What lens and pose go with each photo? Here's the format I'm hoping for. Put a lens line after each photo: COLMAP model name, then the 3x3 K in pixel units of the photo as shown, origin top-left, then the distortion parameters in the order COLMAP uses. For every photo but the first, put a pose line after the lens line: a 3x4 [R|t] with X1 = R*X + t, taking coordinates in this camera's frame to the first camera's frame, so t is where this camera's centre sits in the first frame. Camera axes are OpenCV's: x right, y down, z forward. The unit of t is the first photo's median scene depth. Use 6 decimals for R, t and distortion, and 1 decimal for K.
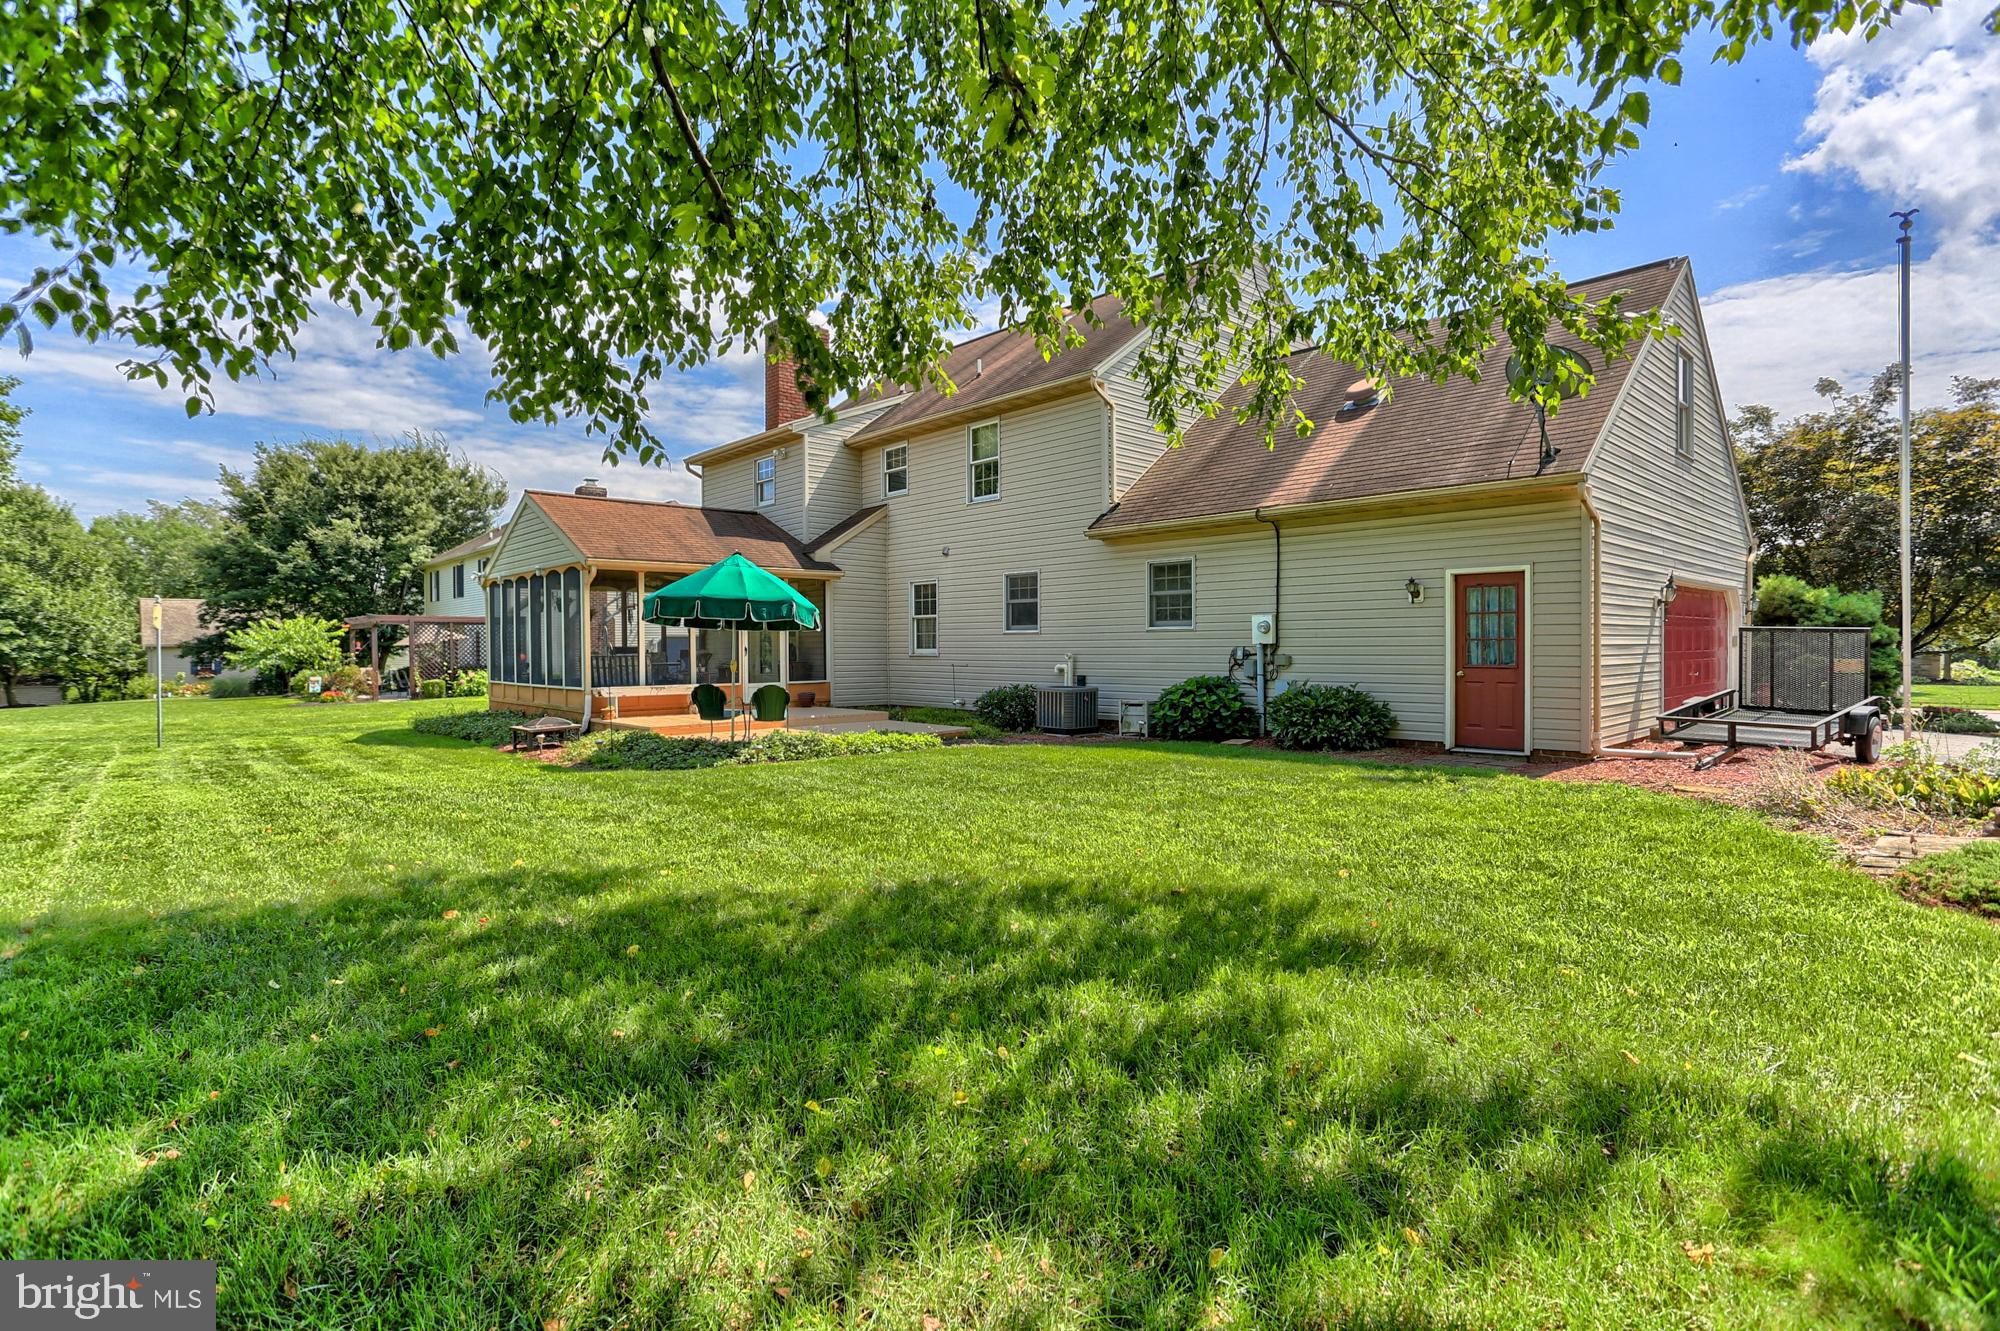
lens RADIAL K [[943.3, 0, 1002.5], [0, 943.3, 644.0], [0, 0, 1]] dist [-0.001869, -0.000153]
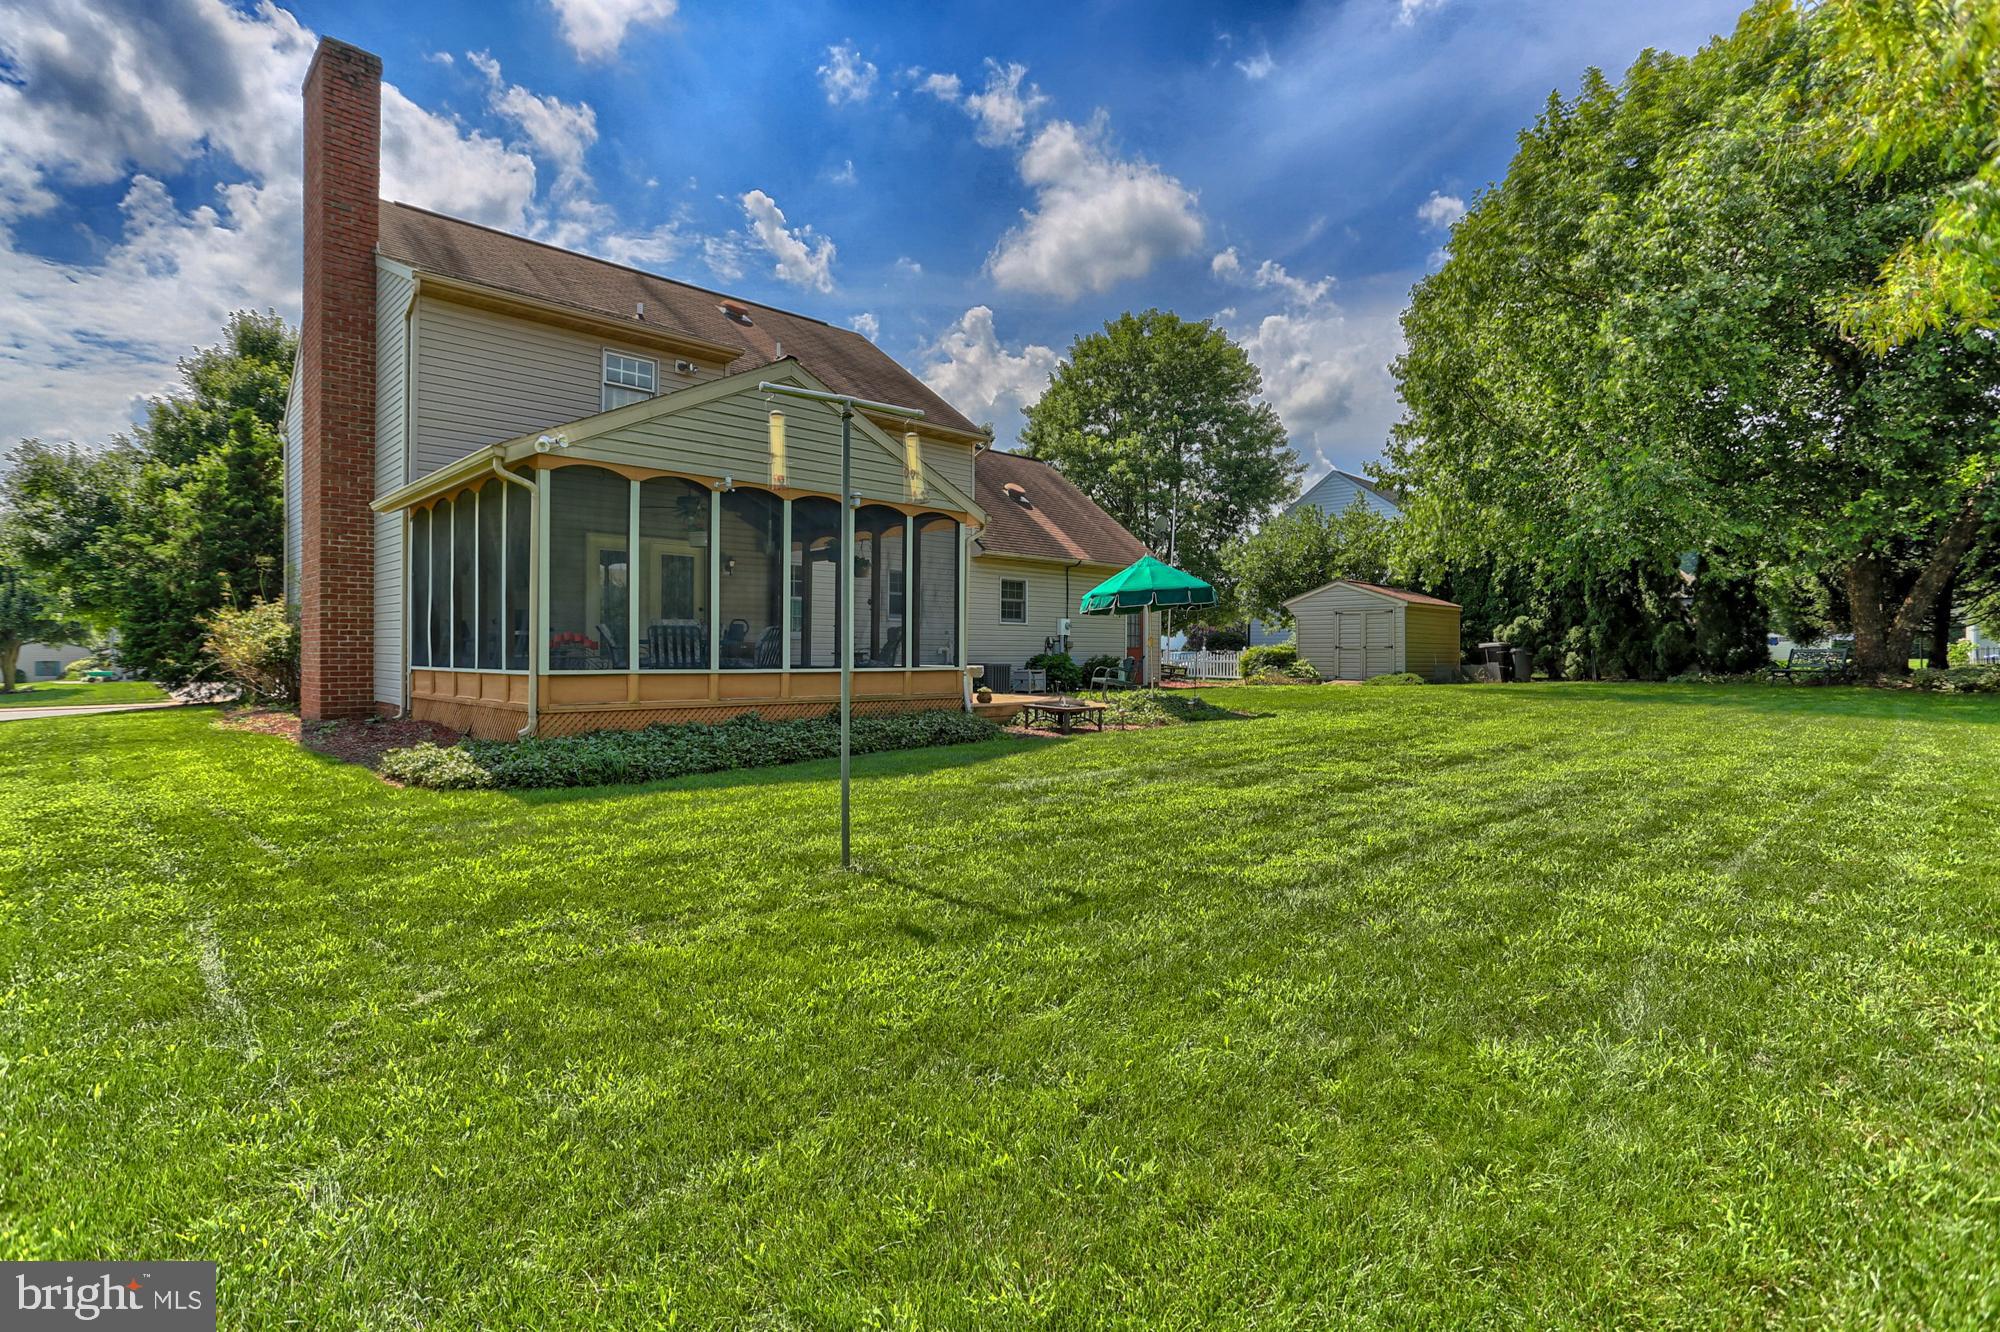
lens RADIAL K [[1002.3, 0, 1000.0], [0, 1002.3, 666.0], [0, 0, 1]] dist [-0.000130, -0.000080]
pose [[-0.036933, -0.002125, 0.999315, -1.482726], [-0.007150, 0.999973, 0.001862, 0.050952], [-0.999292, -0.007076, -0.036947, 1.109111]]
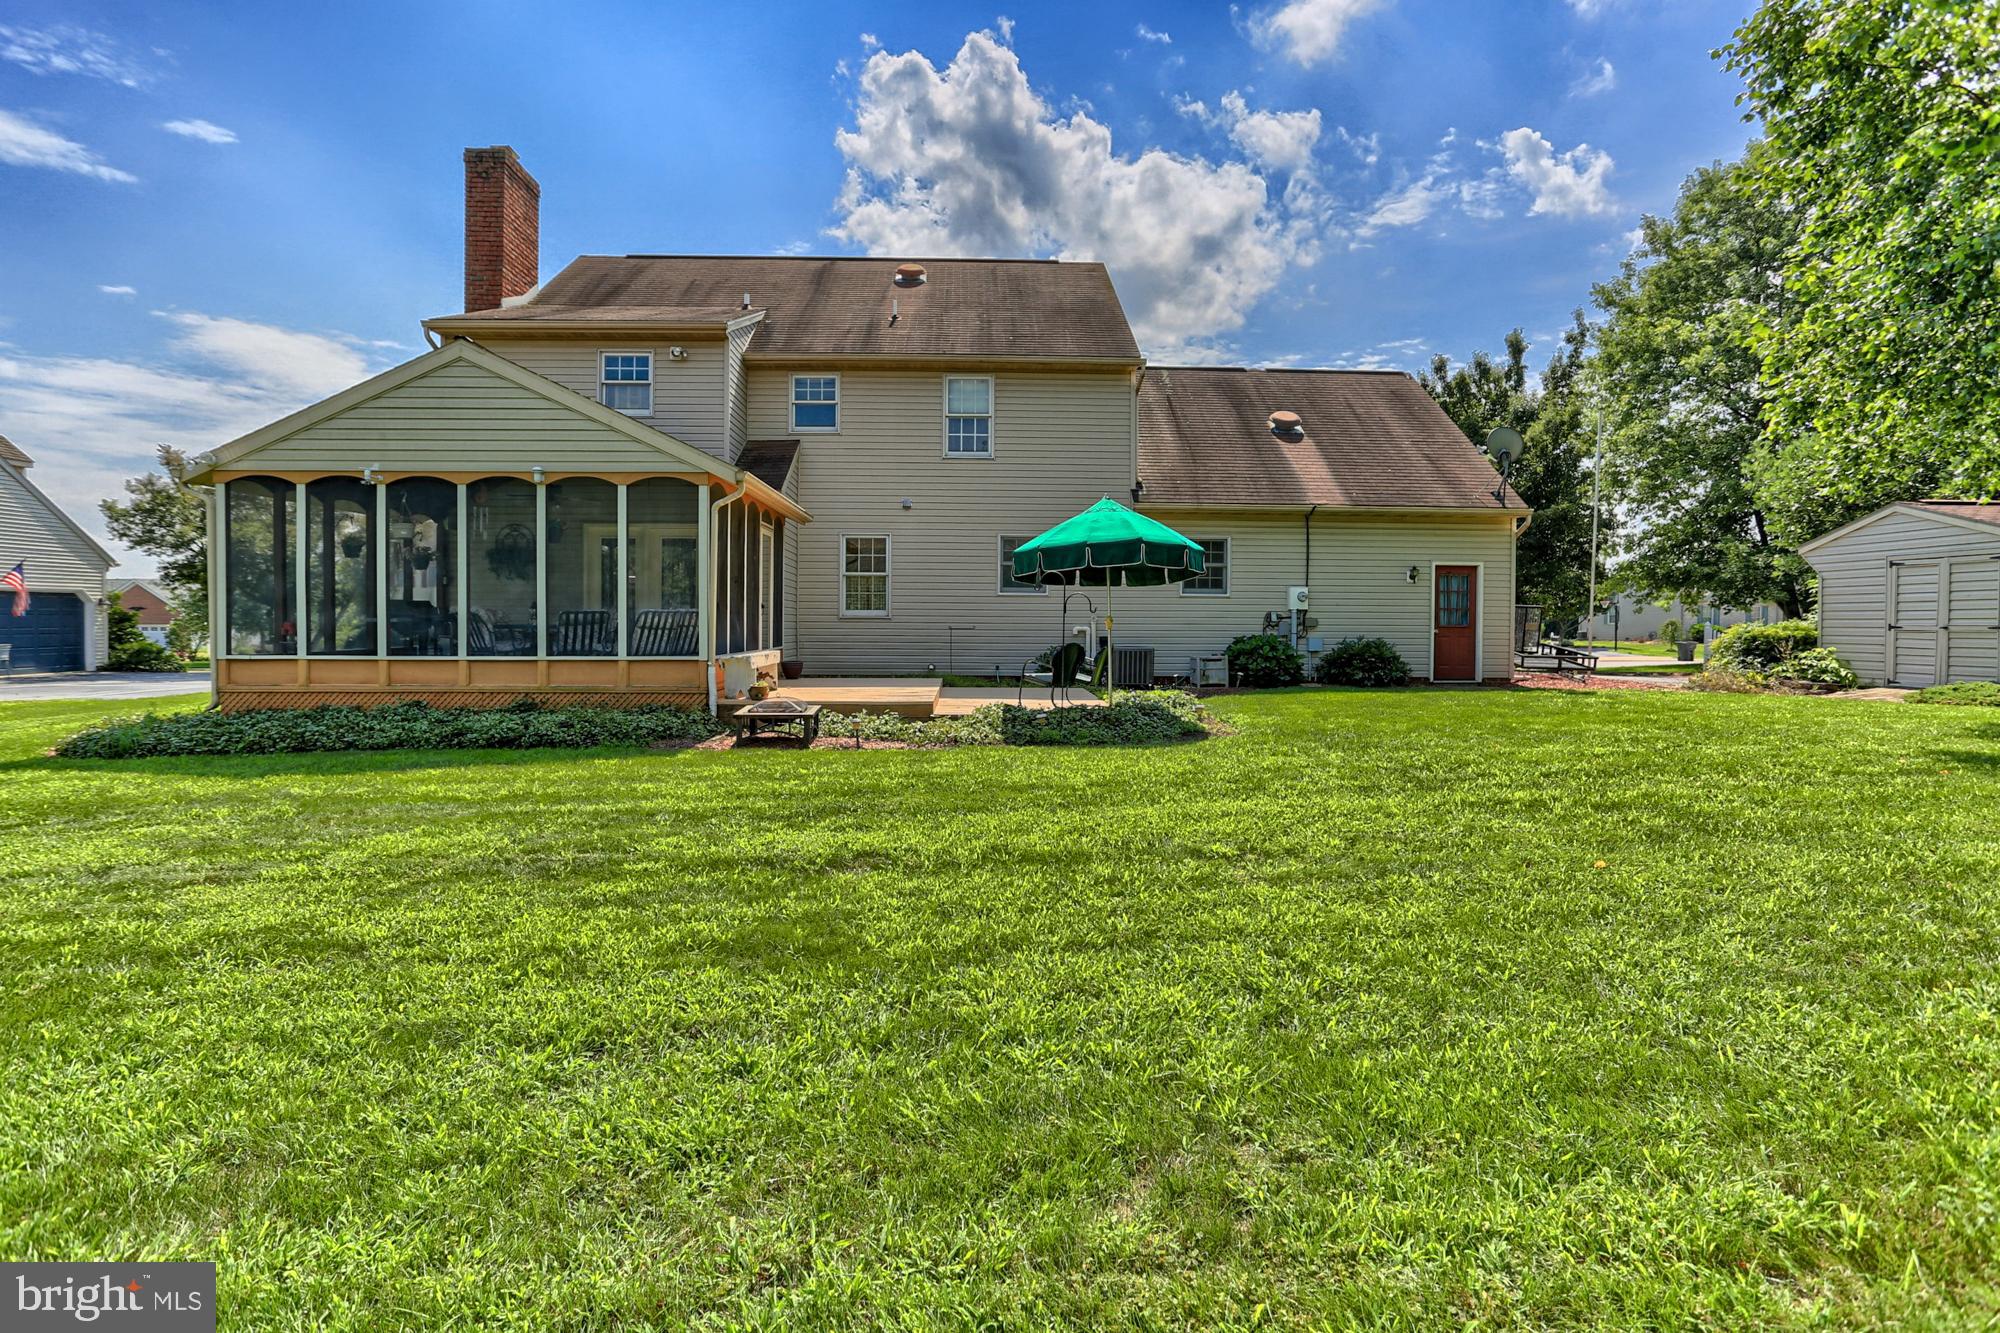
lens RADIAL K [[943.3, 0, 1002.5], [0, 943.3, 645.0], [0, 0, 1]] dist [-0.001869, -0.000153]
pose [[0.684370, -0.007318, 0.729098, -0.882834], [-0.012285, 0.999692, 0.021565, 0.024088], [-0.729031, -0.023715, 0.684070, 0.382287]]
